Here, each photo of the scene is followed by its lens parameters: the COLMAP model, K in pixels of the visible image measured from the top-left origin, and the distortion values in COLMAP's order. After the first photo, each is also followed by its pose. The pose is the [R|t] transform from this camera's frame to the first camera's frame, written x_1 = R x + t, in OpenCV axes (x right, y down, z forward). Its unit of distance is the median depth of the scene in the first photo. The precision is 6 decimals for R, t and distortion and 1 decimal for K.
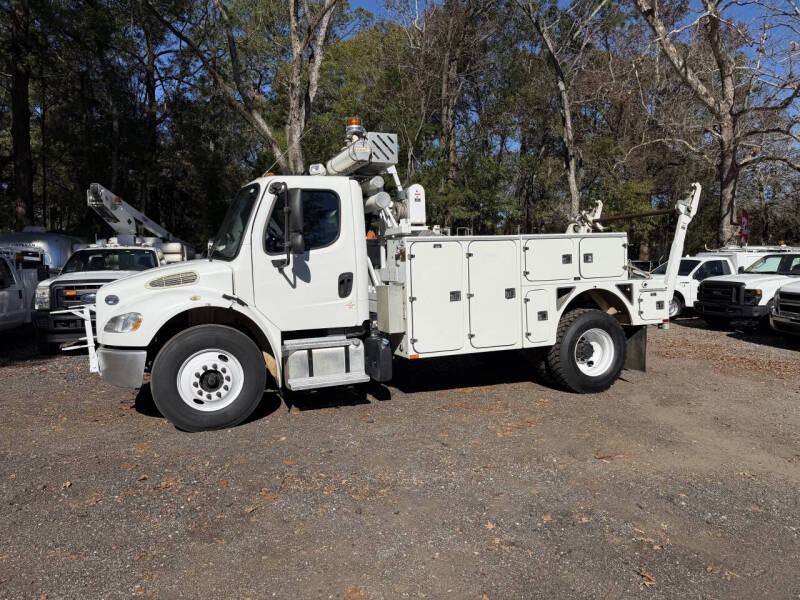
lens RADIAL K [[557.4, 0, 392.7], [0, 557.4, 298.6], [0, 0, 1]] dist [0.046367, -0.055090]
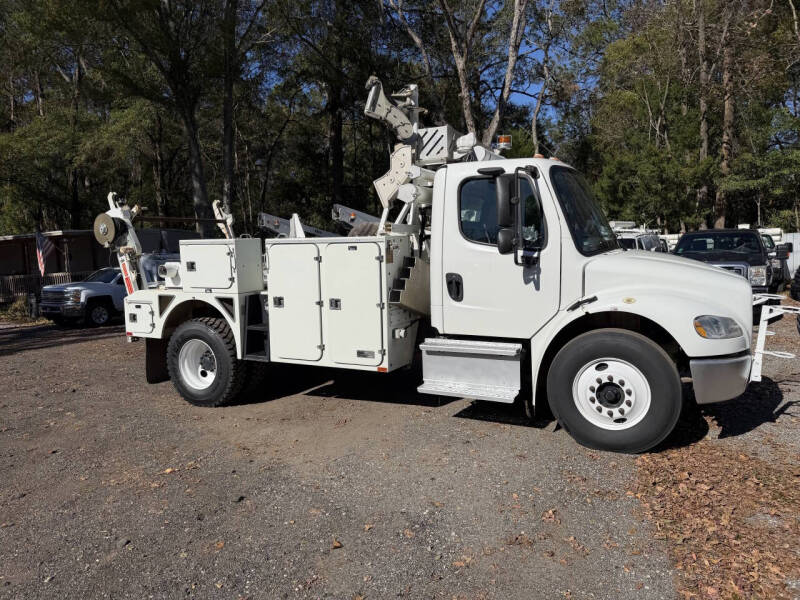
lens RADIAL K [[557.4, 0, 395.2], [0, 557.4, 299.9], [0, 0, 1]] dist [0.046367, -0.055090]
pose [[0.751092, 0.018281, -0.659944, 1.412296], [-0.001493, 0.999661, 0.025993, -0.016046], [0.660196, -0.018538, 0.750865, 0.200365]]
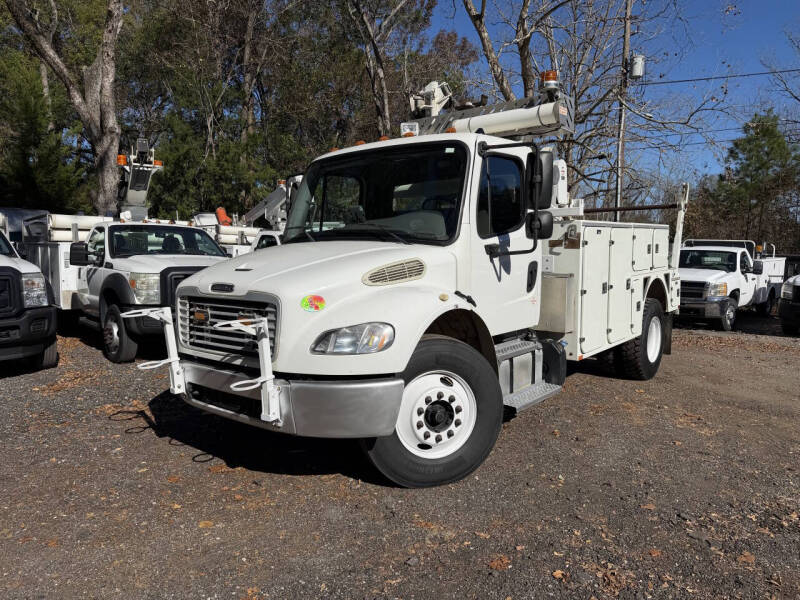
lens RADIAL K [[557.4, 0, 393.9], [0, 557.4, 301.3], [0, 0, 1]] dist [0.046367, -0.055090]
pose [[0.881461, -0.026213, 0.471529, -0.644292], [0.011616, 0.999360, 0.033842, -0.018289], [-0.472114, -0.024353, 0.881201, 0.374931]]
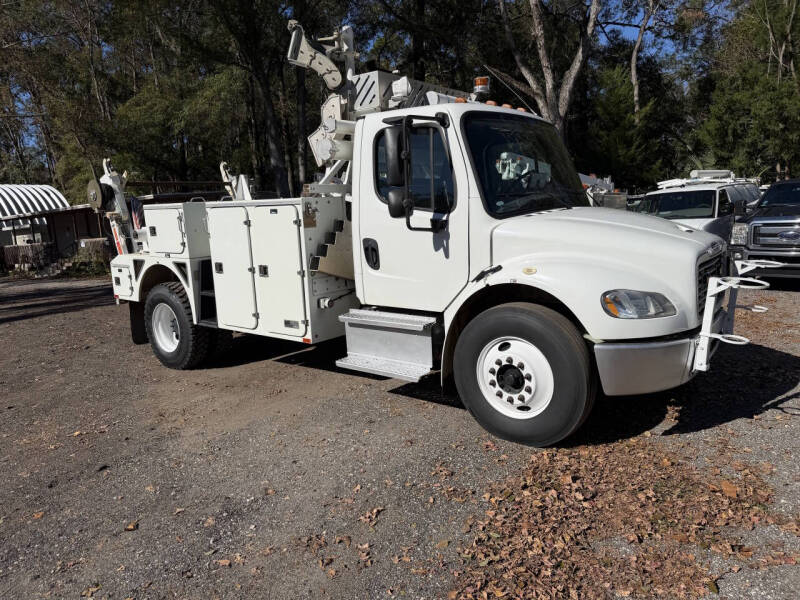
lens RADIAL K [[557.4, 0, 396.0], [0, 557.4, 305.3], [0, 0, 1]] dist [0.046367, -0.055090]
pose [[0.605200, 0.086123, -0.791401, 1.564454], [0.003662, 0.993819, 0.110951, -0.028570], [0.796065, -0.070045, 0.601144, 0.463657]]
